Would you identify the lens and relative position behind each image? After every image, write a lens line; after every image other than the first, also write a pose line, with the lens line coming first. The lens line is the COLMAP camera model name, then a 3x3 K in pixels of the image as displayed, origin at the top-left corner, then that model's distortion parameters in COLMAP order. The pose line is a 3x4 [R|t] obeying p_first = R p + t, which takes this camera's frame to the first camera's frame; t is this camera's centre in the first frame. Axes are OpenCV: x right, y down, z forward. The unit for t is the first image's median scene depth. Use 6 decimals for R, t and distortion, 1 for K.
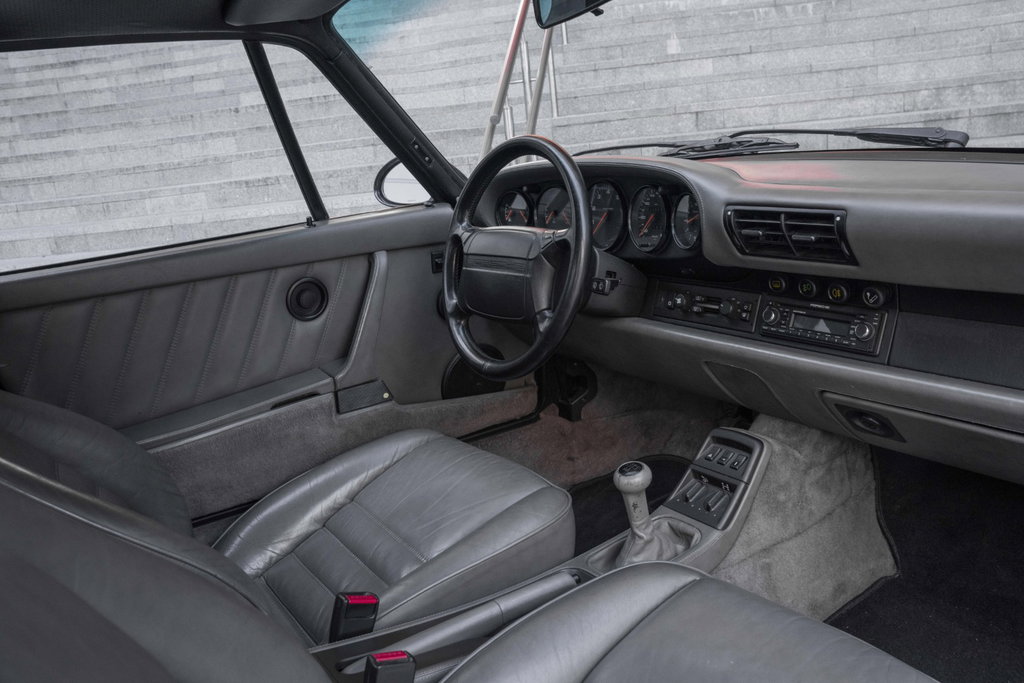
lens RADIAL K [[803.2, 0, 525.8], [0, 803.2, 346.6], [0, 0, 1]] dist [-0.085895, 0.092430]
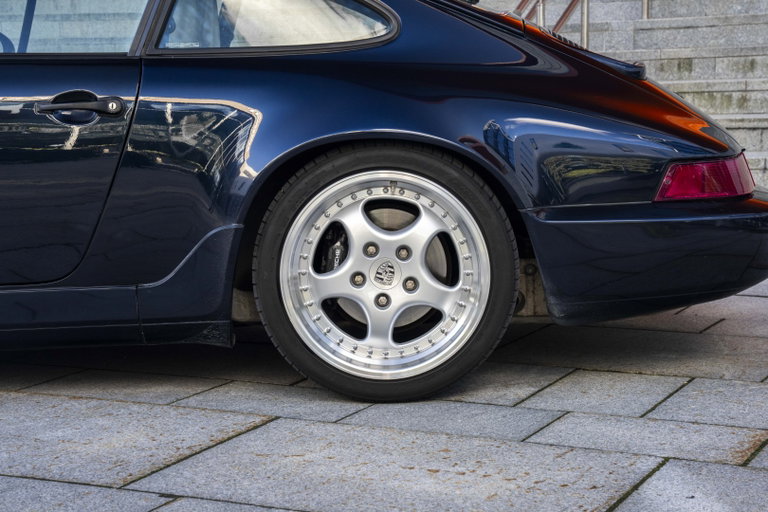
lens RADIAL K [[1446.9, 0, 388.2], [0, 1446.9, 255.1], [0, 0, 1]] dist [0.311226, 0.000000]
pose [[0.953194, 0.118734, -0.278072, 0.967687], [-0.150558, 0.983933, -0.095960, 0.651490], [0.262210, 0.133334, 0.955755, -2.319695]]
